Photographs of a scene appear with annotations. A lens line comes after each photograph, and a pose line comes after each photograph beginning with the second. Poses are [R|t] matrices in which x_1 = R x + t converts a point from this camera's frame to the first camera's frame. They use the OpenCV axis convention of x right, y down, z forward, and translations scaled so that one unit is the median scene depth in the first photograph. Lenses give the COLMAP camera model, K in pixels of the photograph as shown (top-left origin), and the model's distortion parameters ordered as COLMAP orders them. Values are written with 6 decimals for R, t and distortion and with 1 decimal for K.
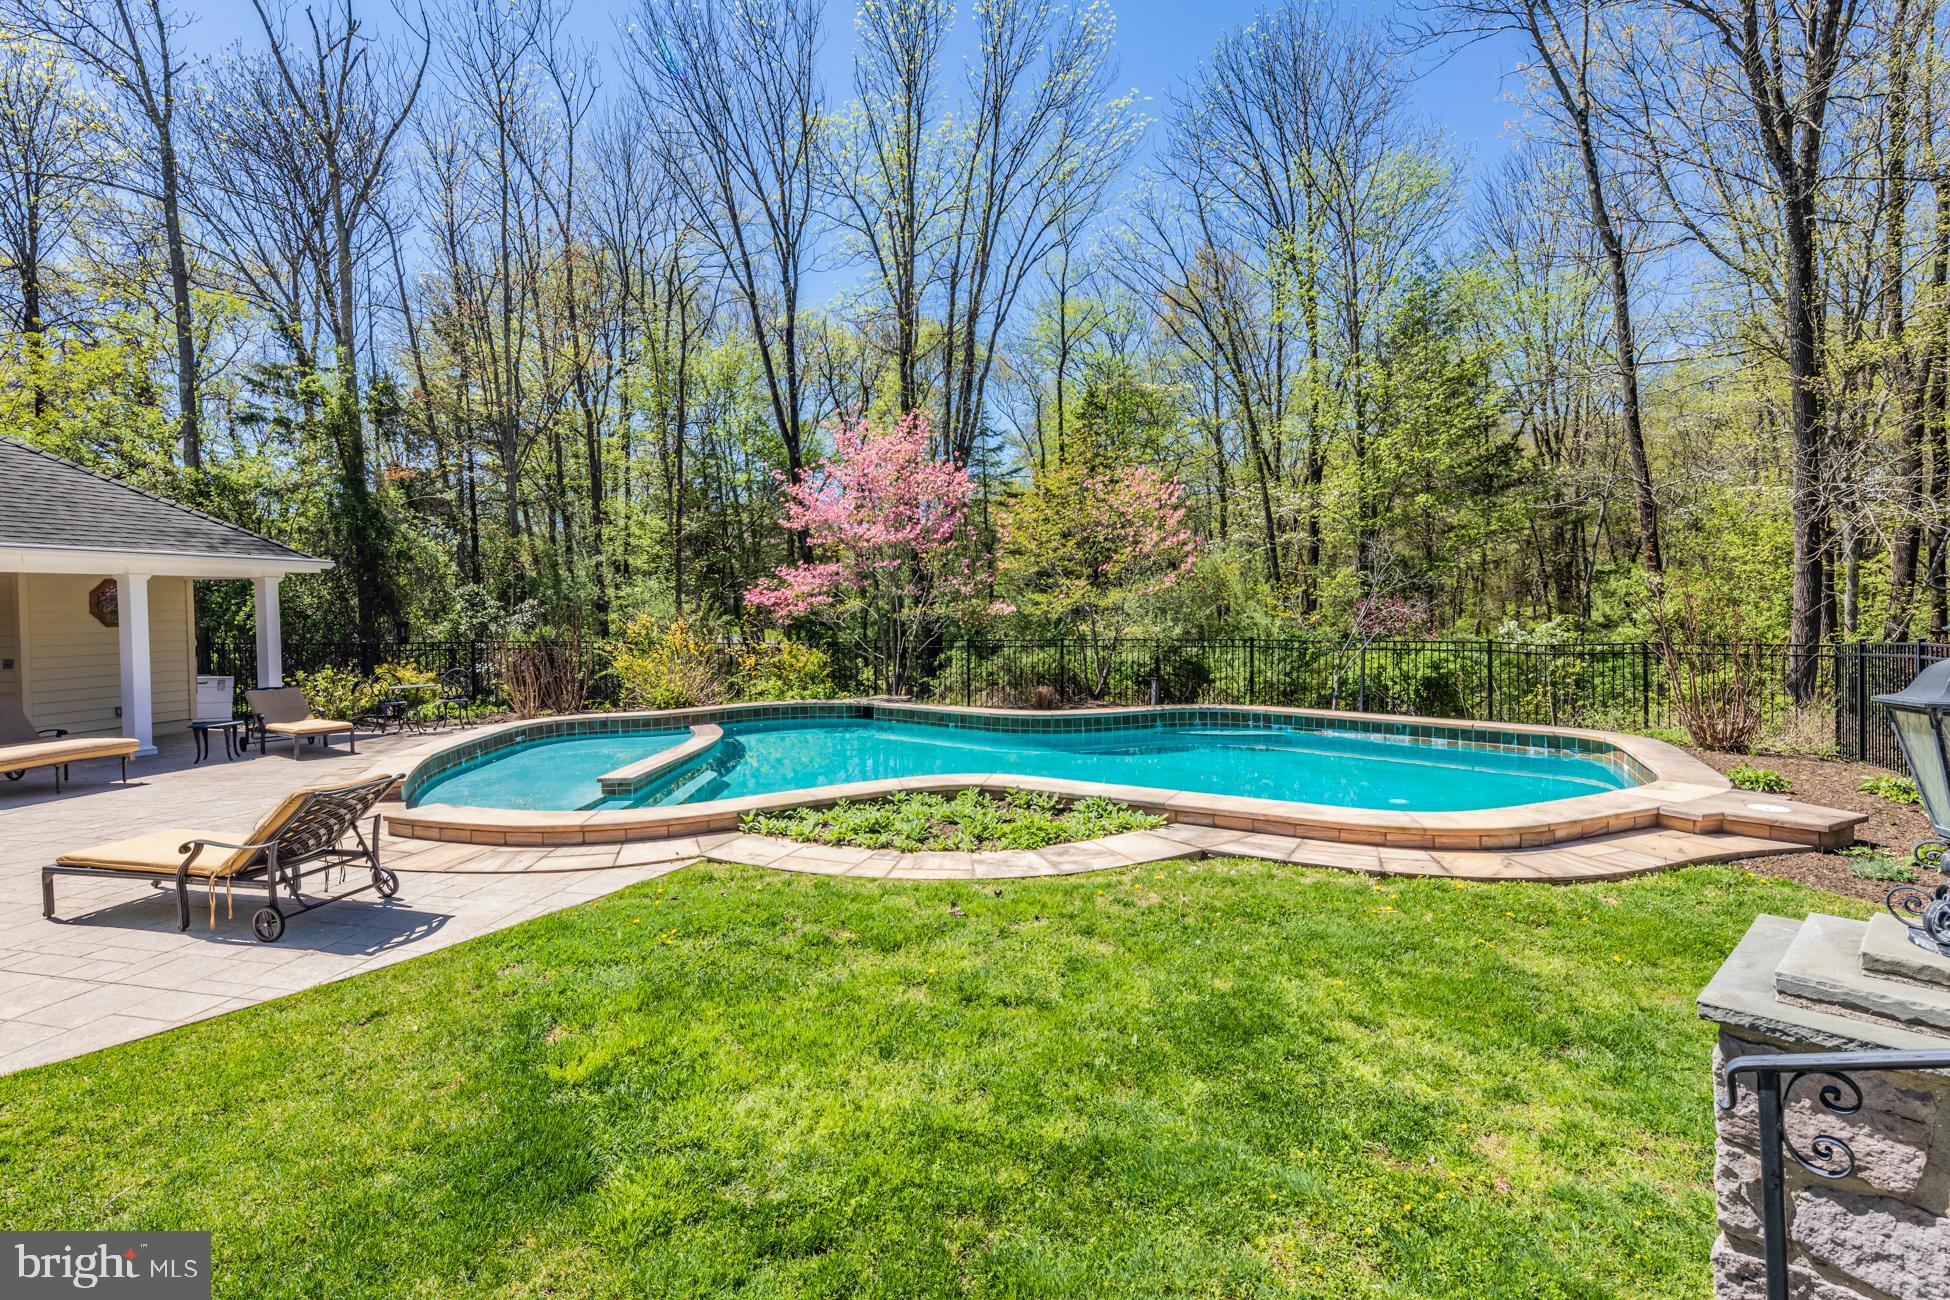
lens RADIAL K [[944.7, 0, 972.4], [0, 944.7, 623.6], [0, 0, 1]] dist [0.024087, -0.000393]
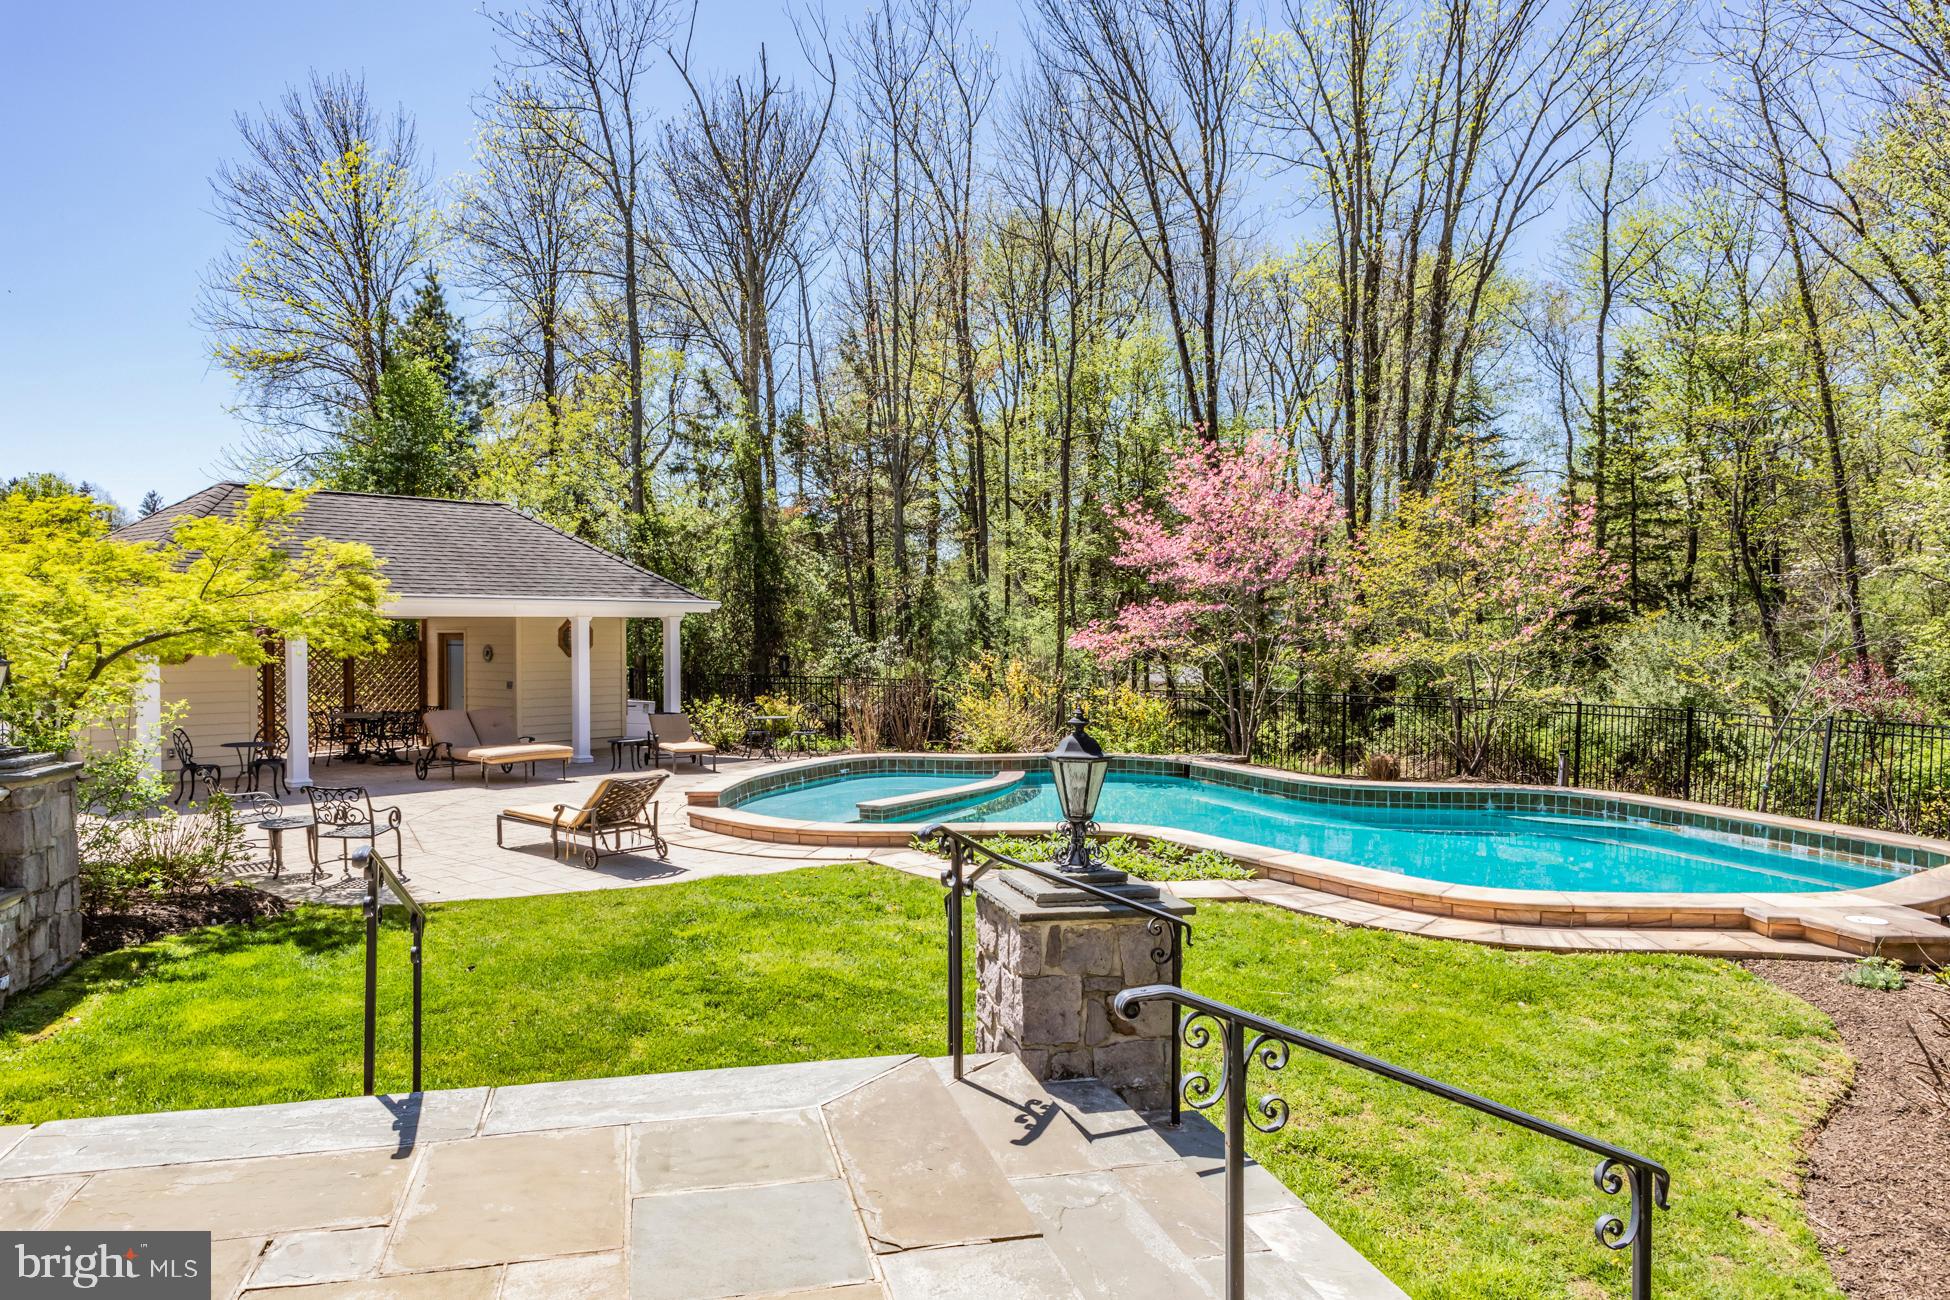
lens RADIAL K [[1348.8, 0, 975.4], [0, 1348.8, 648.8], [0, 0, 1]] dist [0.007068, 0.000381]
pose [[0.889837, 0.024828, -0.455602, 0.330772], [-0.025734, 0.999660, 0.004216, -0.026487], [0.455552, 0.007973, 0.890174, -0.280701]]
